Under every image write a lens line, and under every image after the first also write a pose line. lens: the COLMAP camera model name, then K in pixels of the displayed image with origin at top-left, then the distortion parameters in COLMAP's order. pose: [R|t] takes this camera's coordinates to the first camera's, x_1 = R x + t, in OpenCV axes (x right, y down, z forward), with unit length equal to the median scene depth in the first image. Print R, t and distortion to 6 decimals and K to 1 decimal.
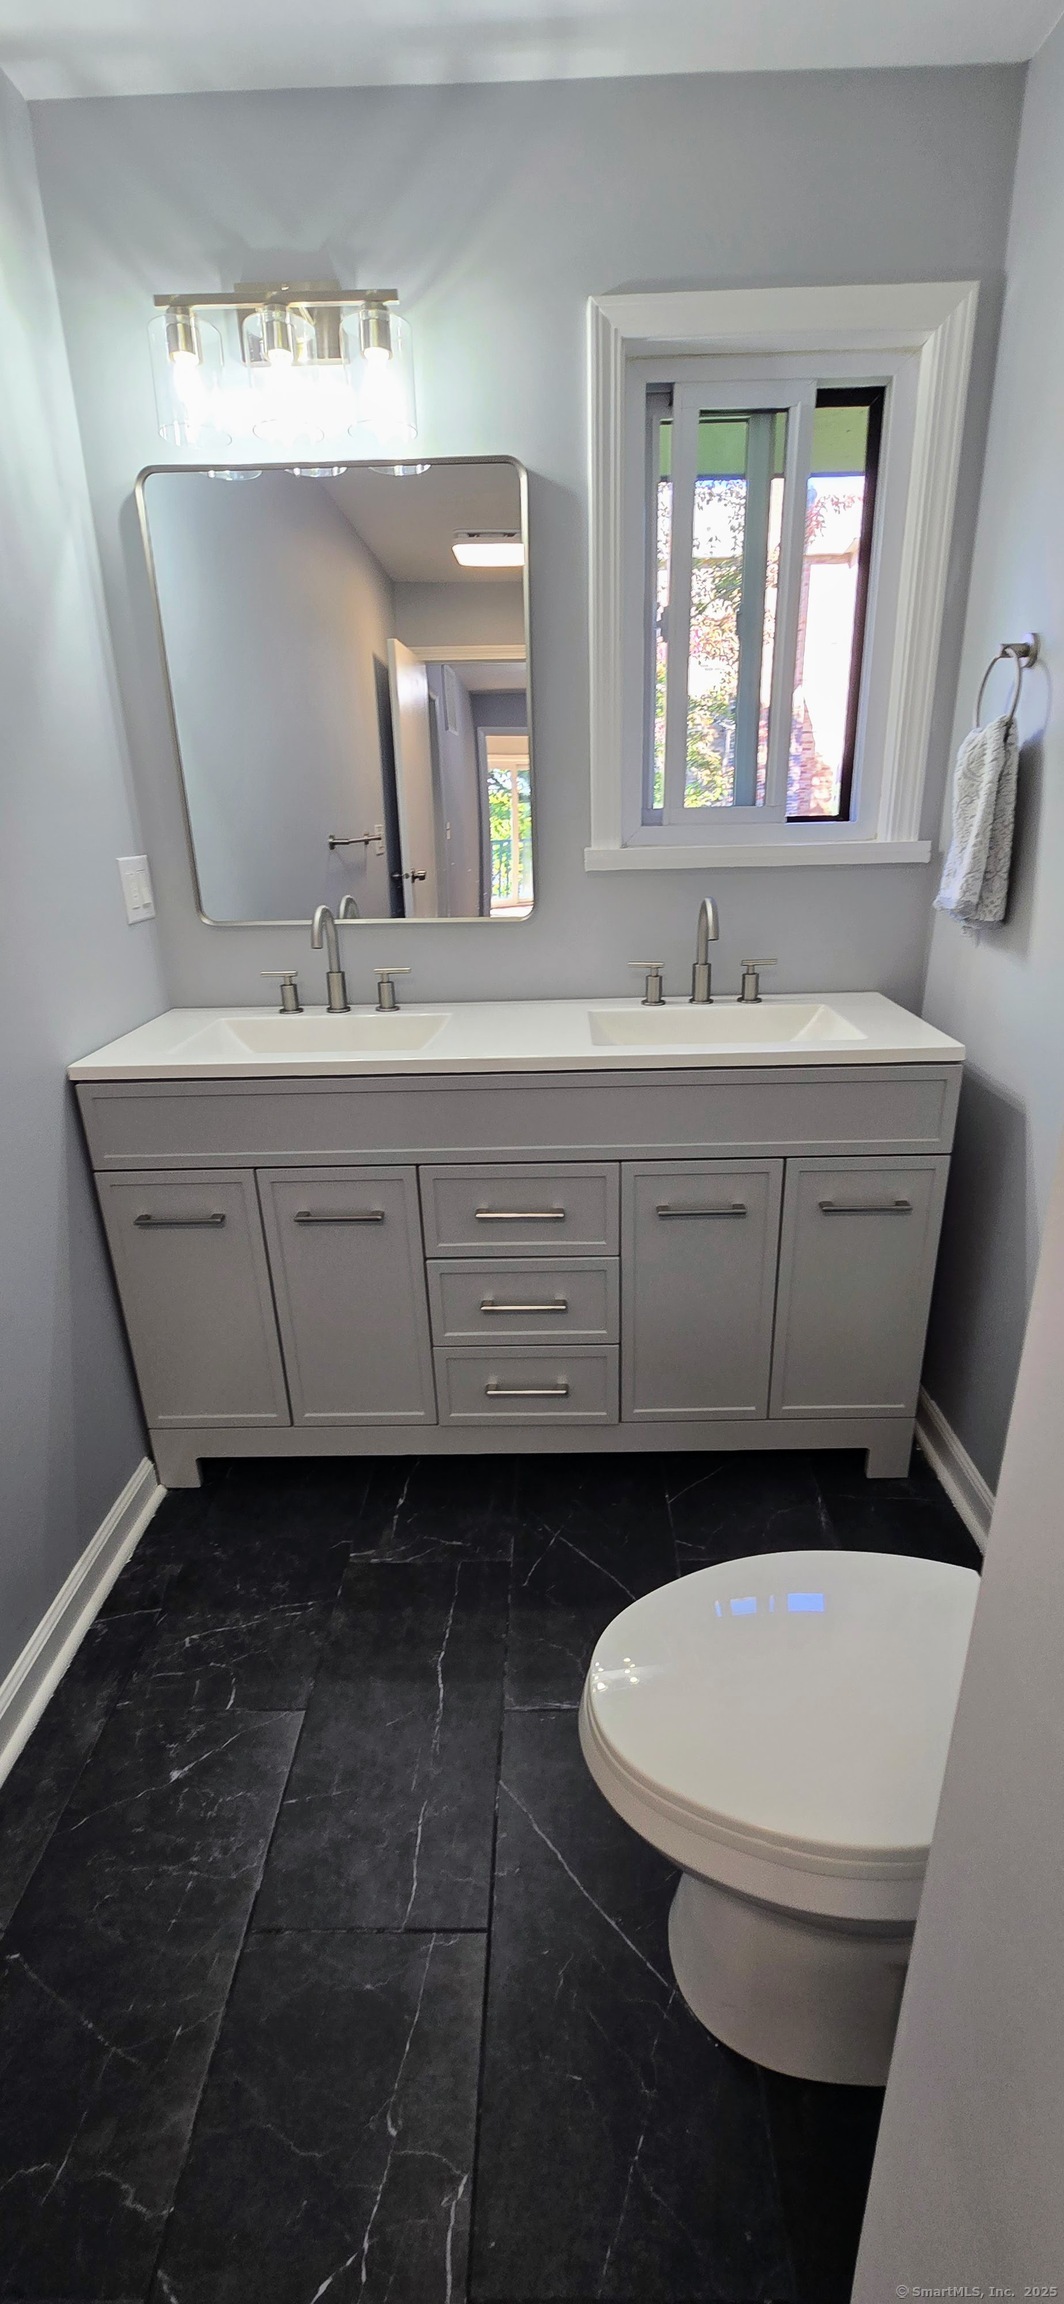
lens RADIAL K [[938.3, 0, 554.2], [0, 938.3, 1148.8], [0, 0, 1]] dist [-0.000283, -0.000120]
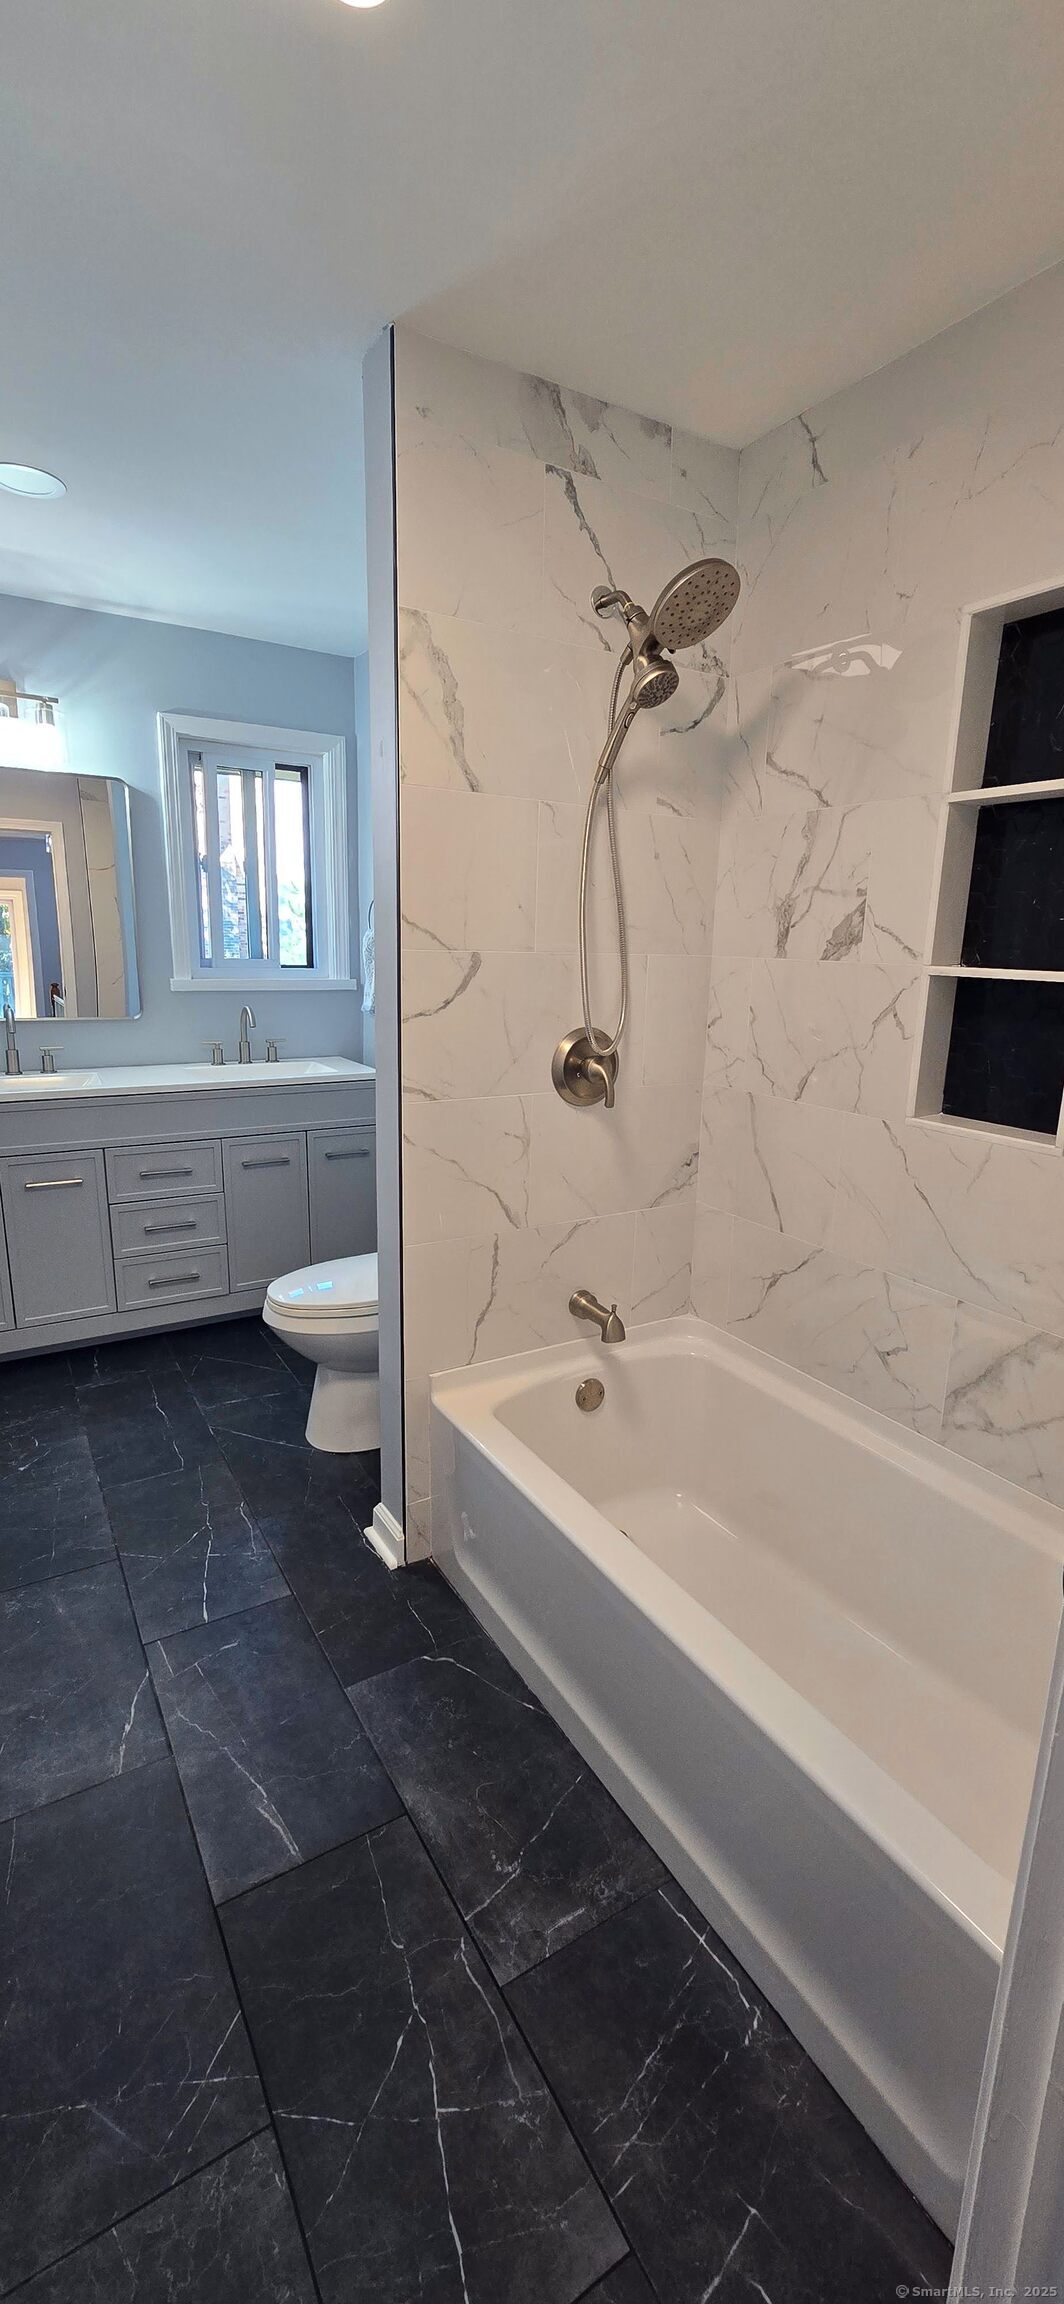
lens RADIAL K [[938.3, 0, 554.2], [0, 938.3, 1148.8], [0, 0, 1]] dist [-0.000283, -0.000120]
pose [[0.844029, -0.074099, 0.531154, -0.355519], [0.145094, 0.985024, -0.093144, 0.295812], [-0.516298, 0.155683, 0.842140, -0.908214]]
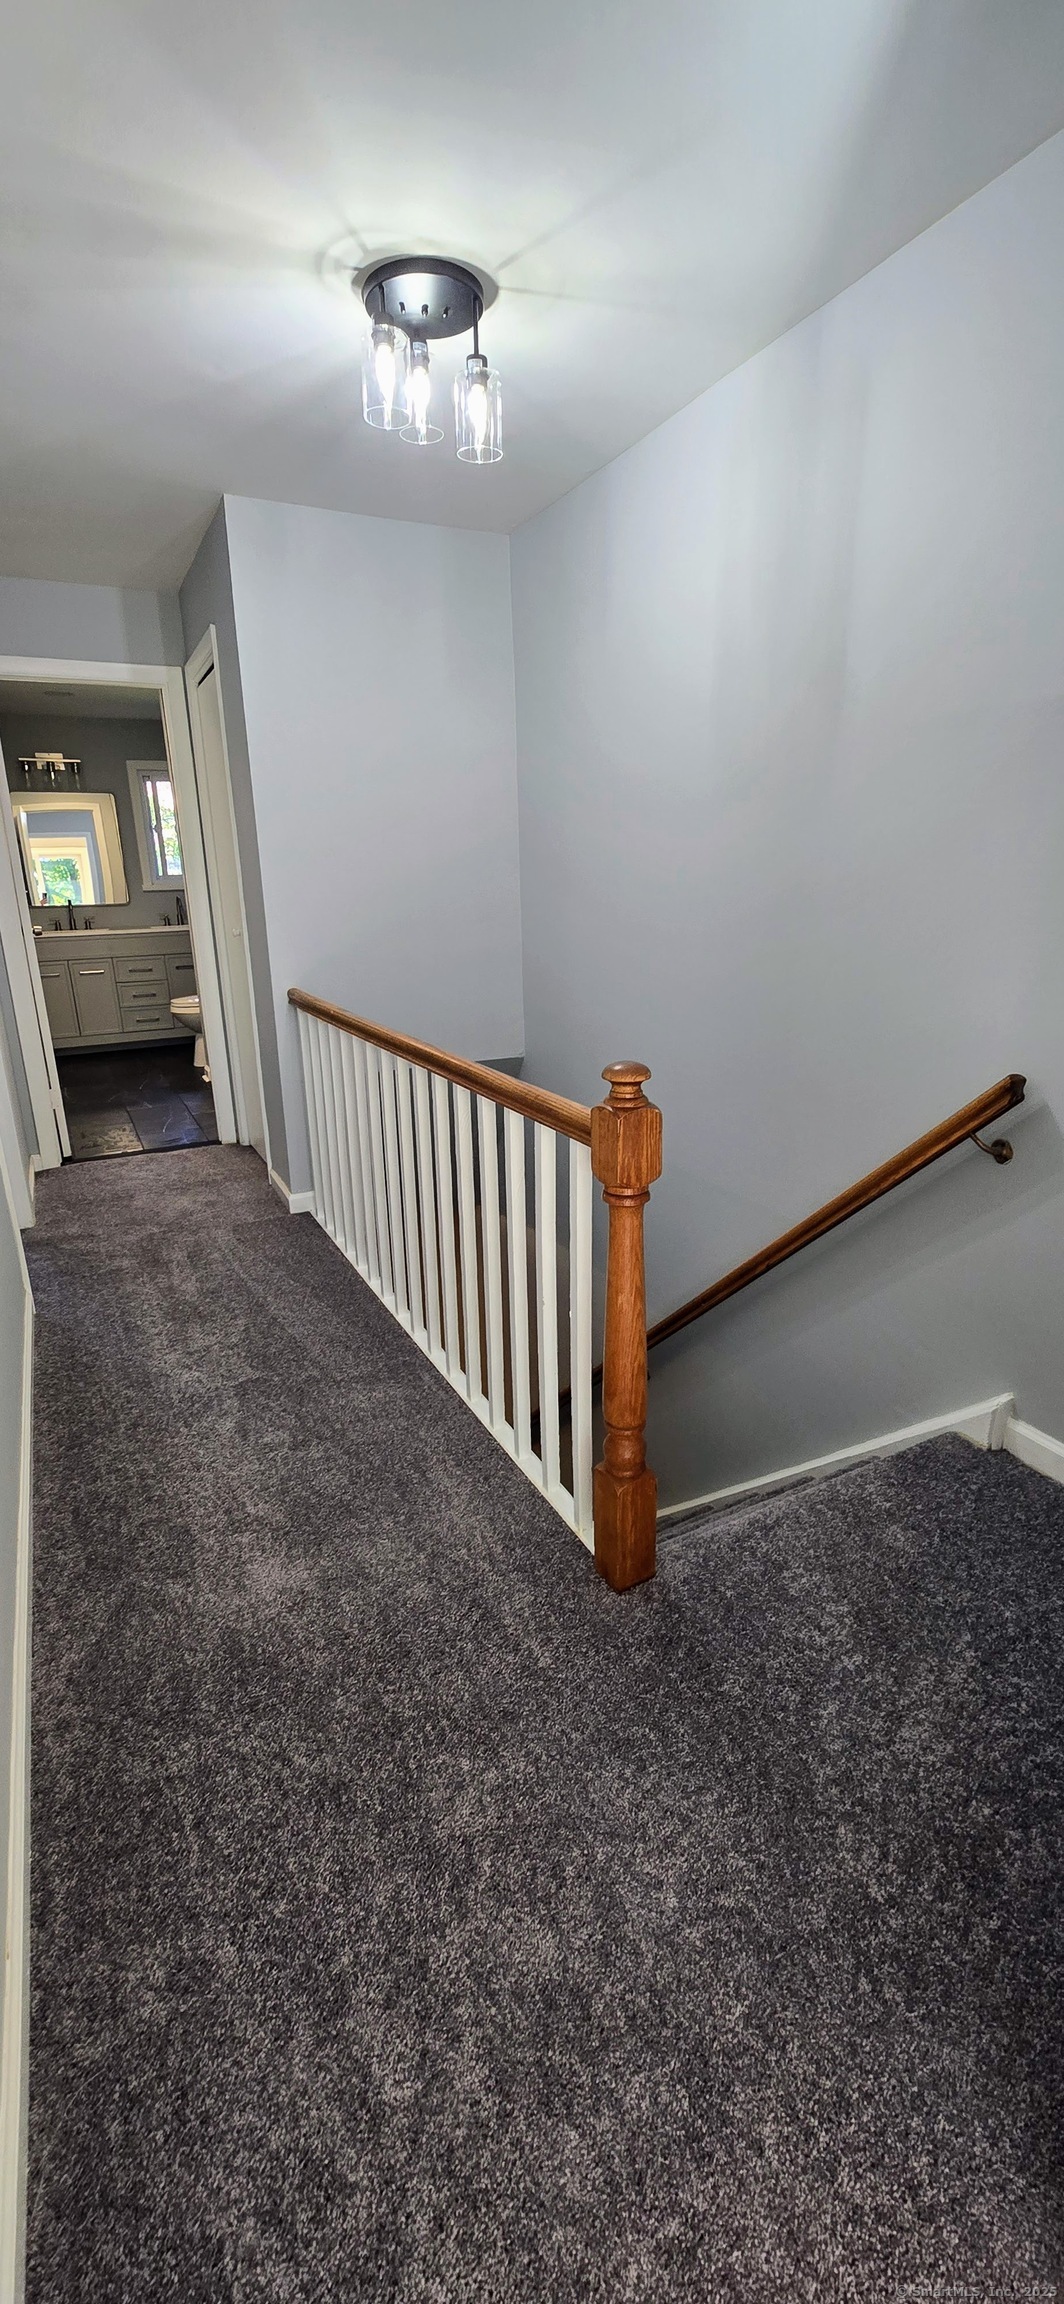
lens RADIAL K [[938.3, 0, 554.2], [0, 938.3, 1148.8], [0, 0, 1]] dist [-0.000283, -0.000120]
pose [[0.881882, -0.116173, 0.456932, -0.392850], [0.154132, 0.986953, -0.046547, 1.321212], [-0.445563, 0.111477, 0.888283, -3.379624]]
